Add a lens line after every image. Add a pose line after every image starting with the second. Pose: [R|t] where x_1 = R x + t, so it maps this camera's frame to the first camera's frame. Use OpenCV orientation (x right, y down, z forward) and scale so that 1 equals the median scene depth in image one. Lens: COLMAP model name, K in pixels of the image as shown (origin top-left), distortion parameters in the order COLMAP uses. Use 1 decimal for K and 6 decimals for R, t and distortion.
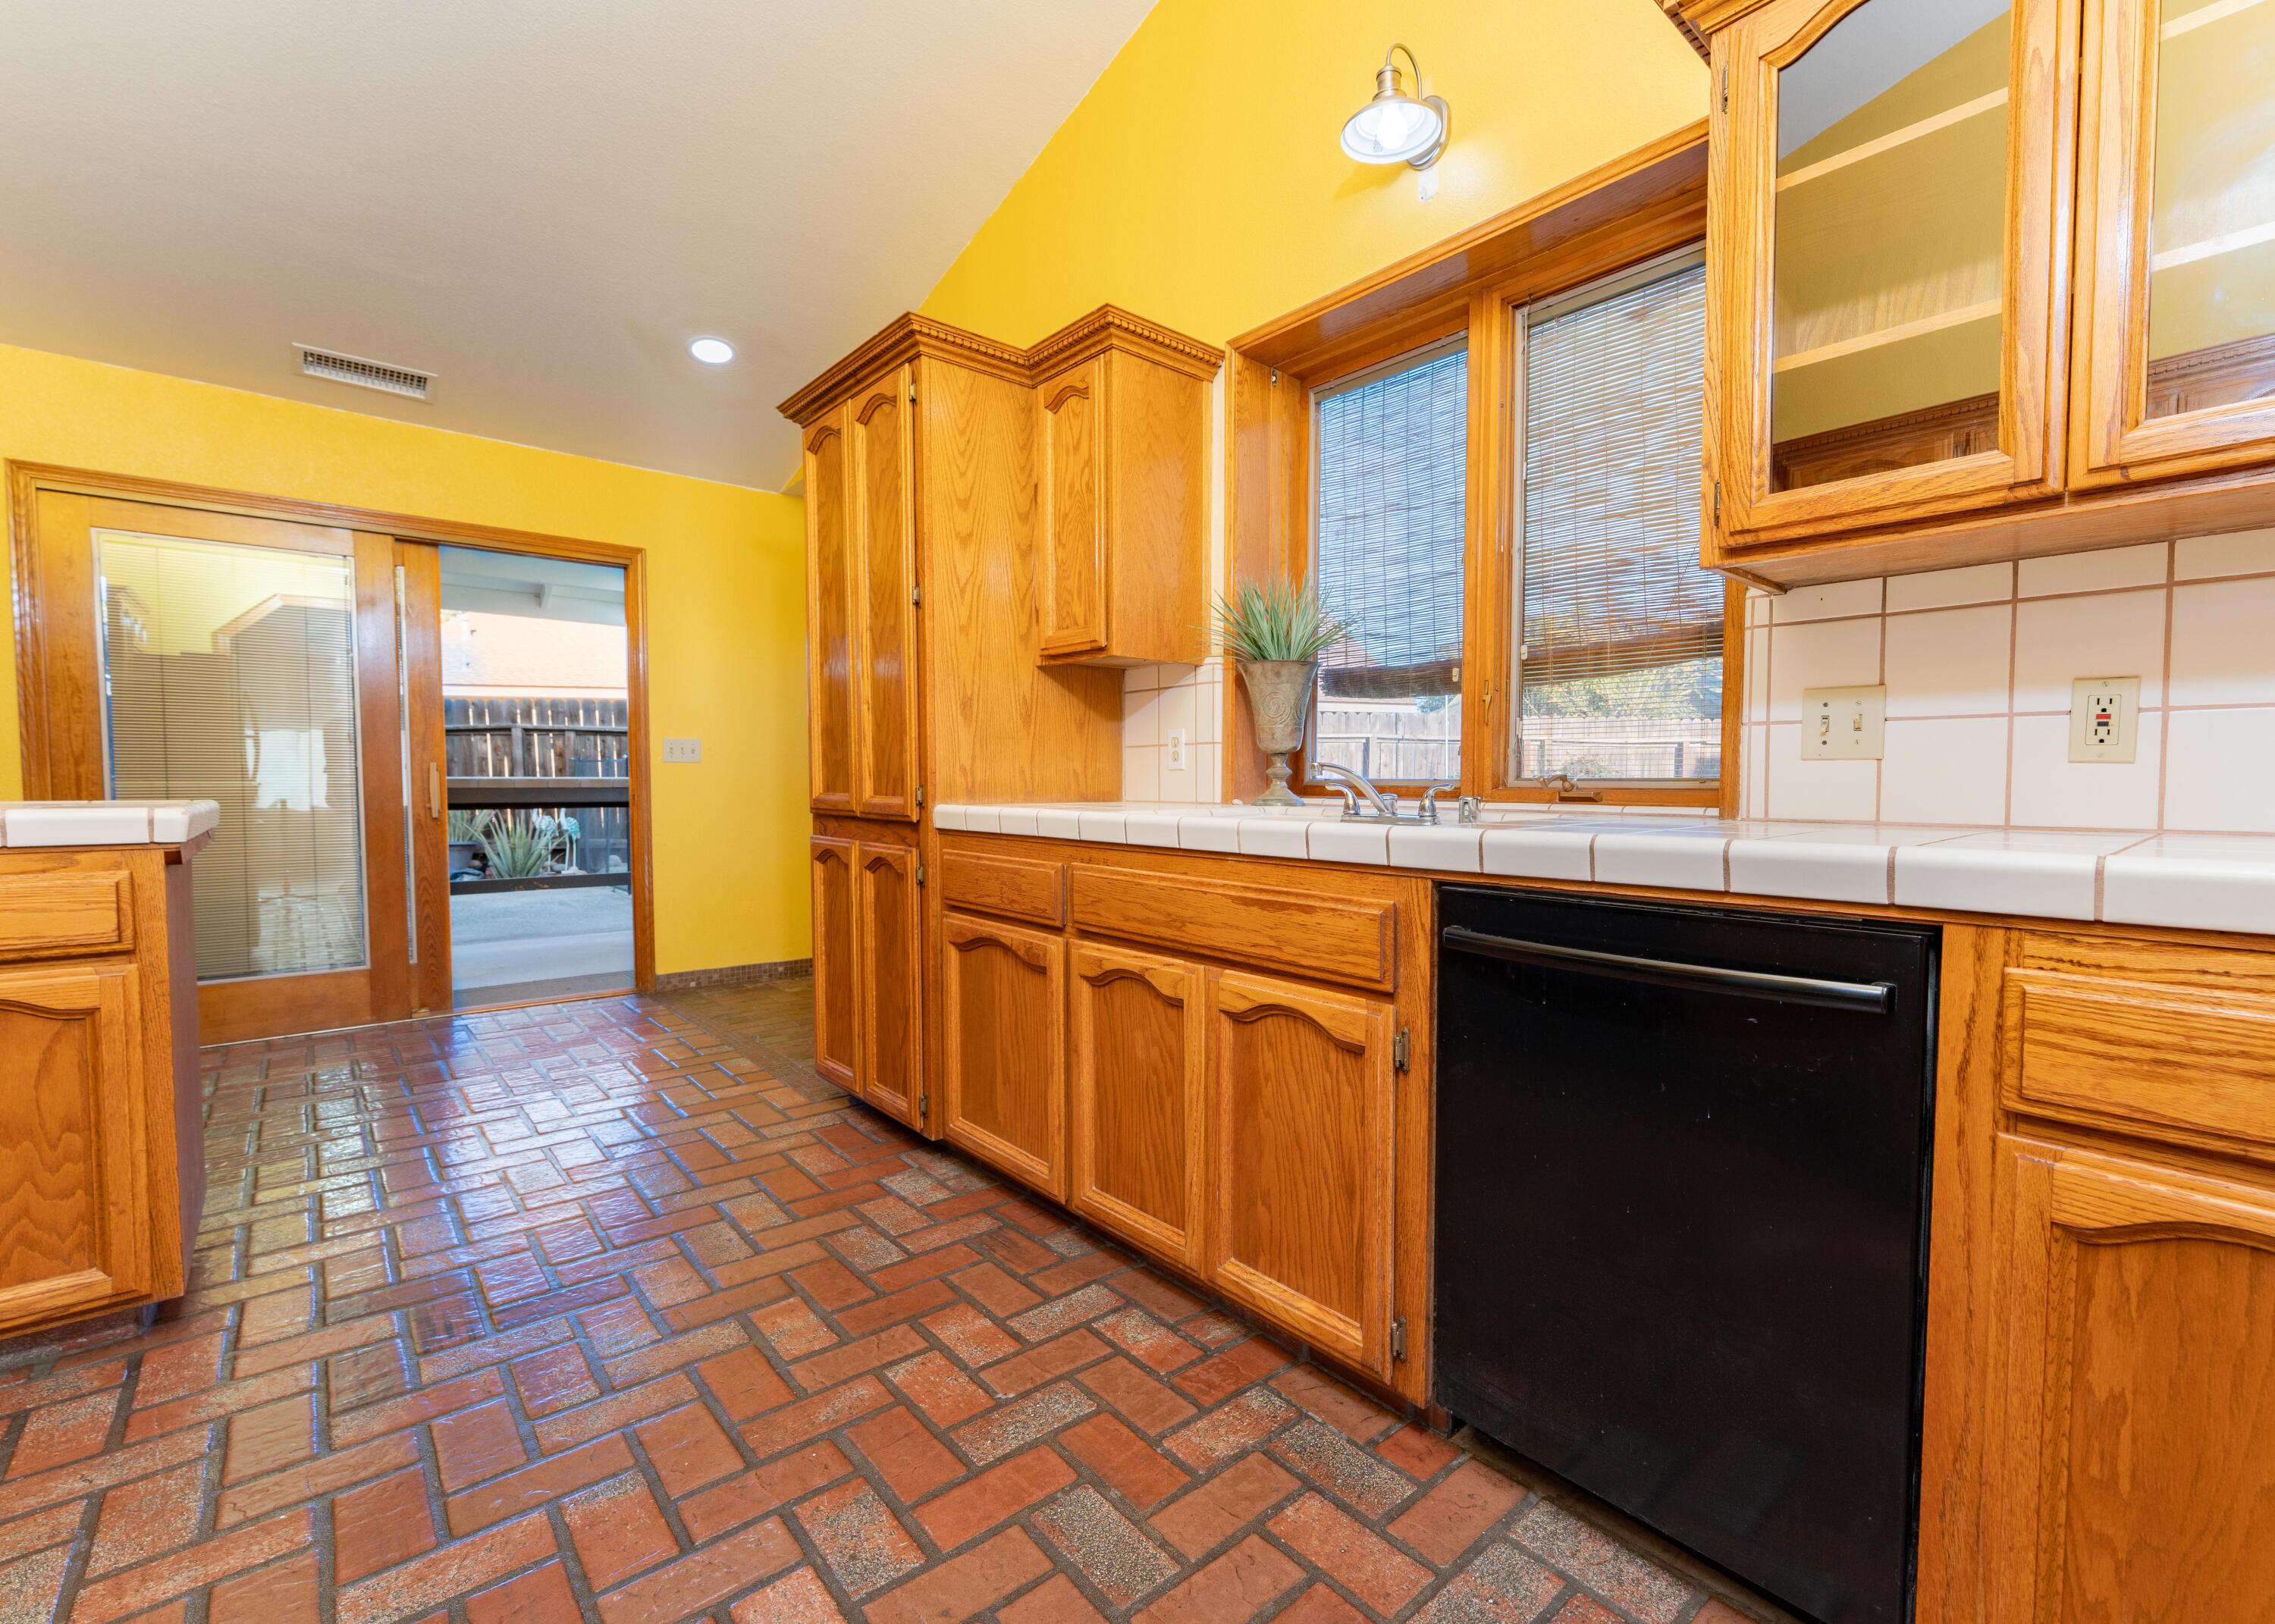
lens RADIAL K [[992.3, 0, 1137.5], [0, 992.3, 812.0], [0, 0, 1]] dist [0.000775, 0.000010]
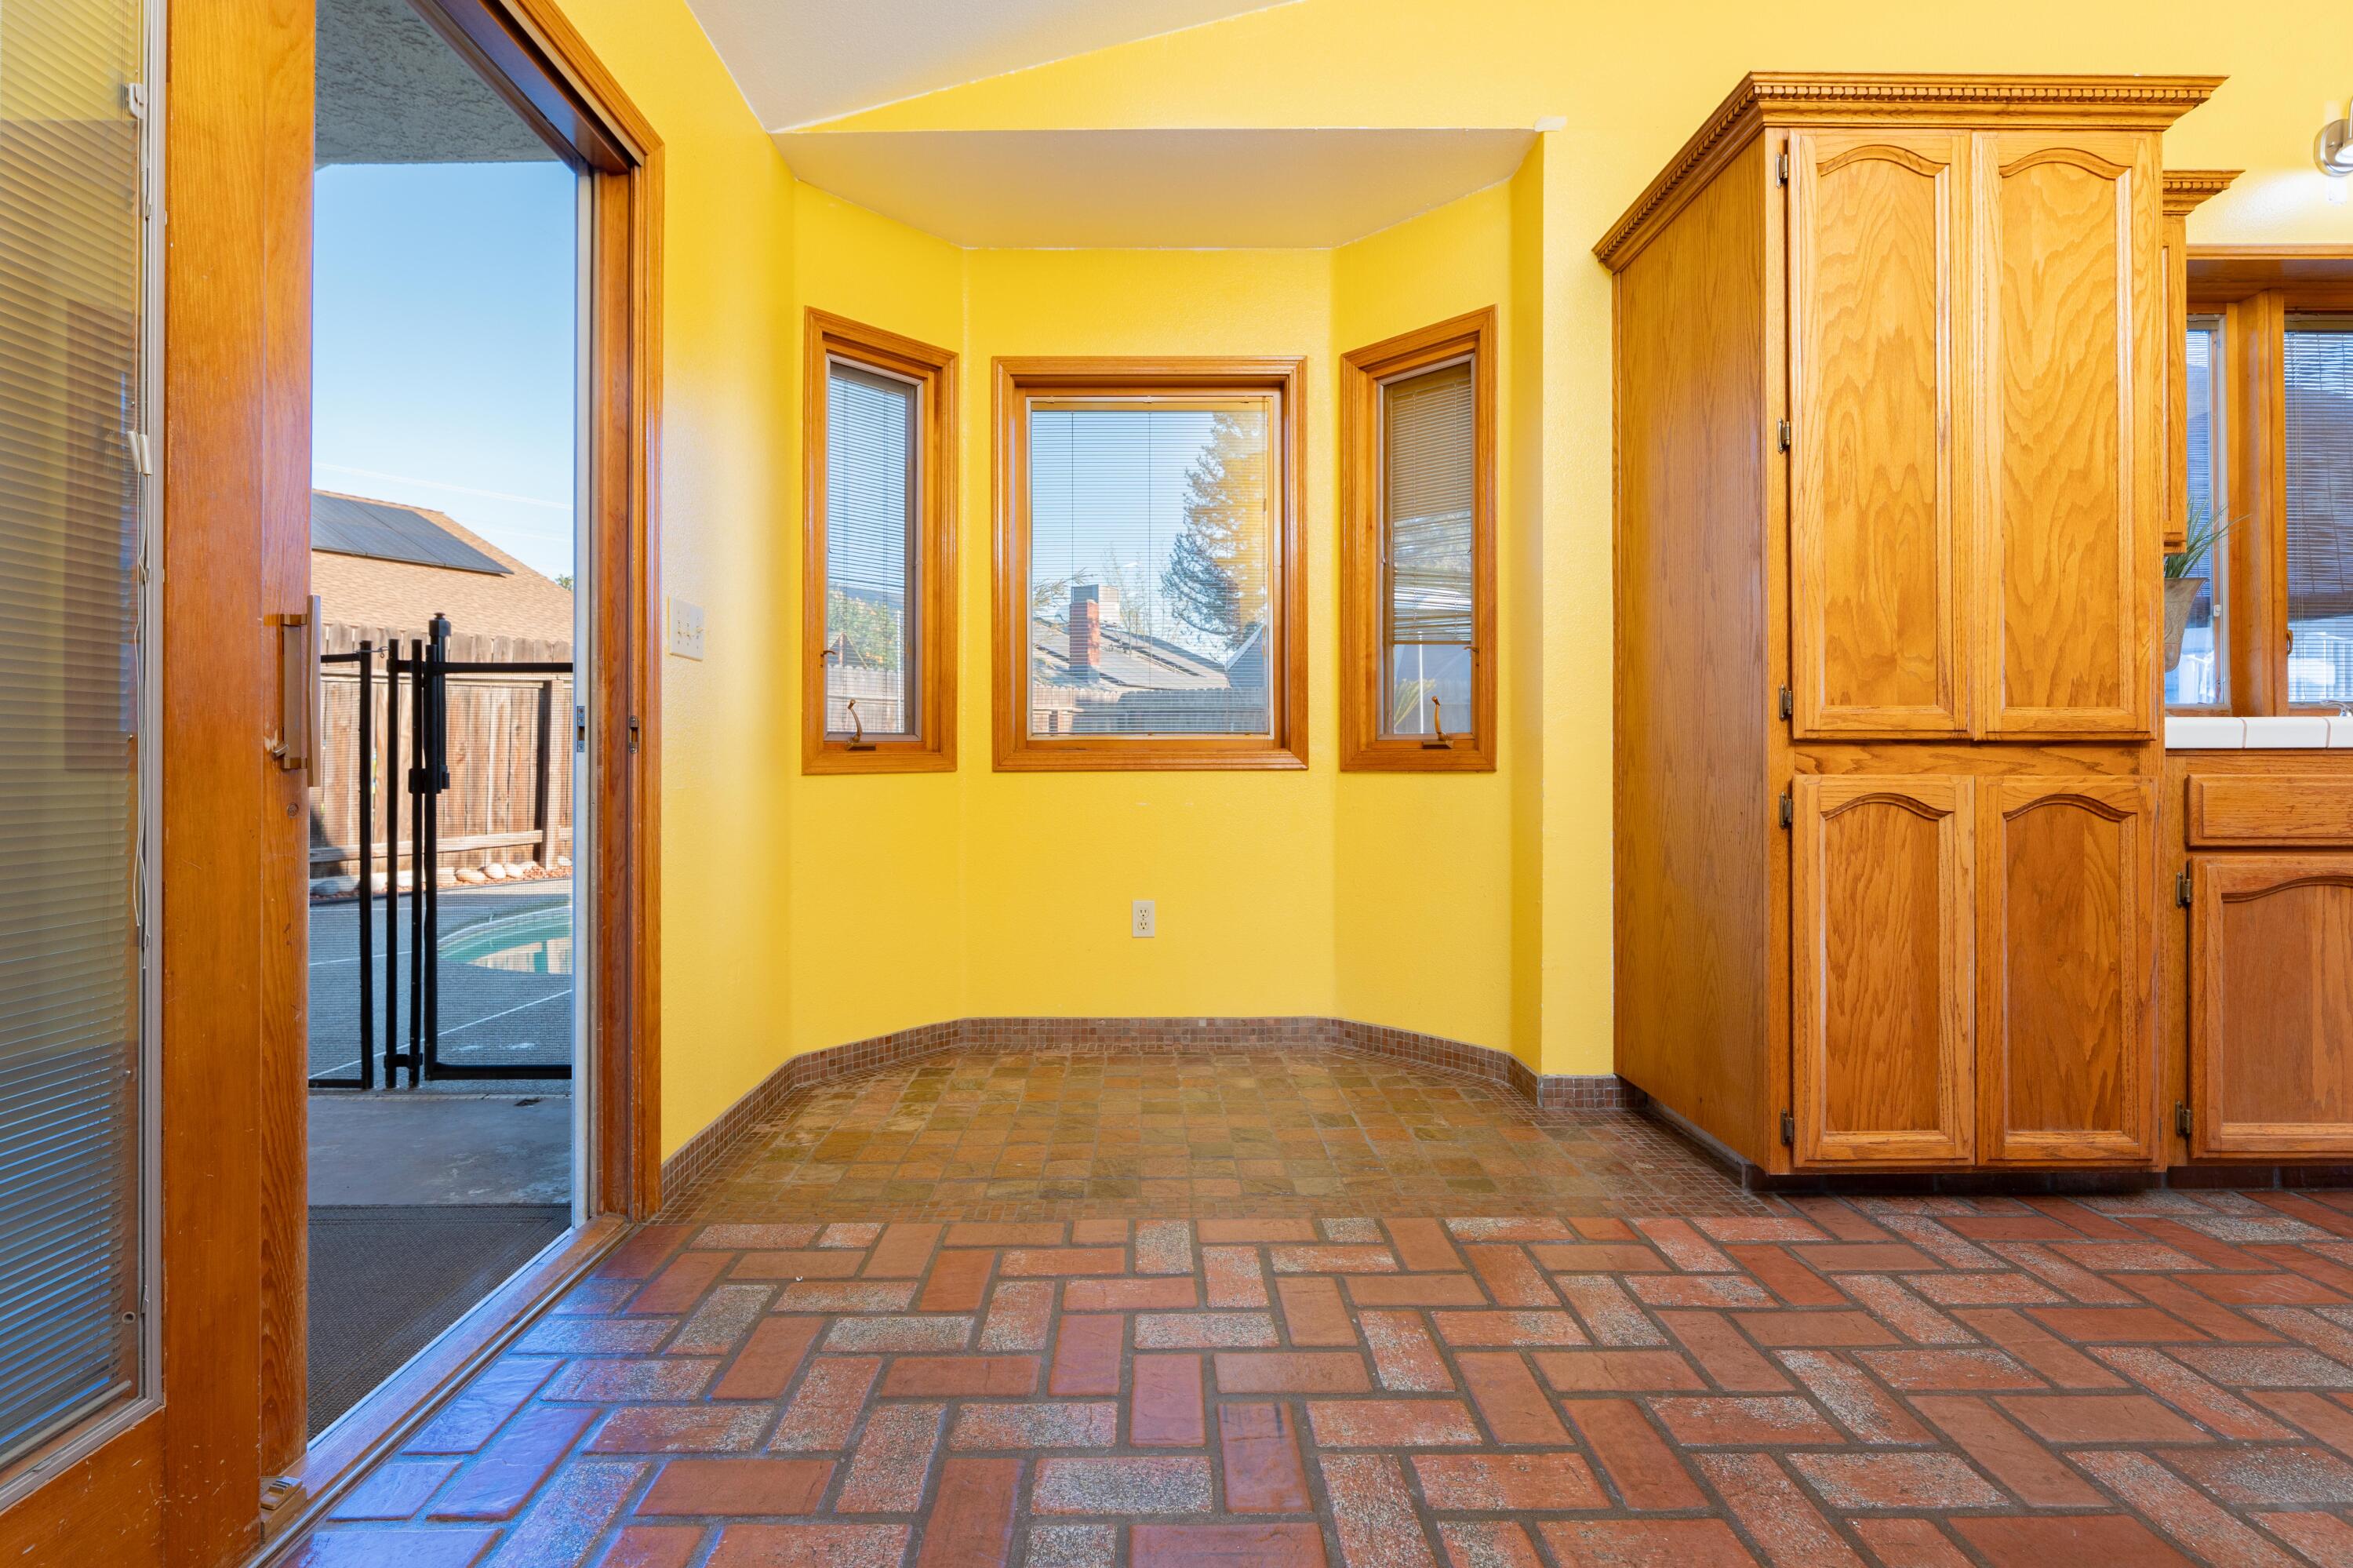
lens RADIAL K [[1096.4, 0, 1175.5], [0, 1096.4, 745.9], [0, 0, 1]] dist [0.001137, 0.000351]
pose [[0.648484, 0.003972, 0.761218, -1.284928], [0.028763, 0.999144, -0.029717, 0.016926], [-0.760685, 0.041166, 0.647815, 0.998477]]
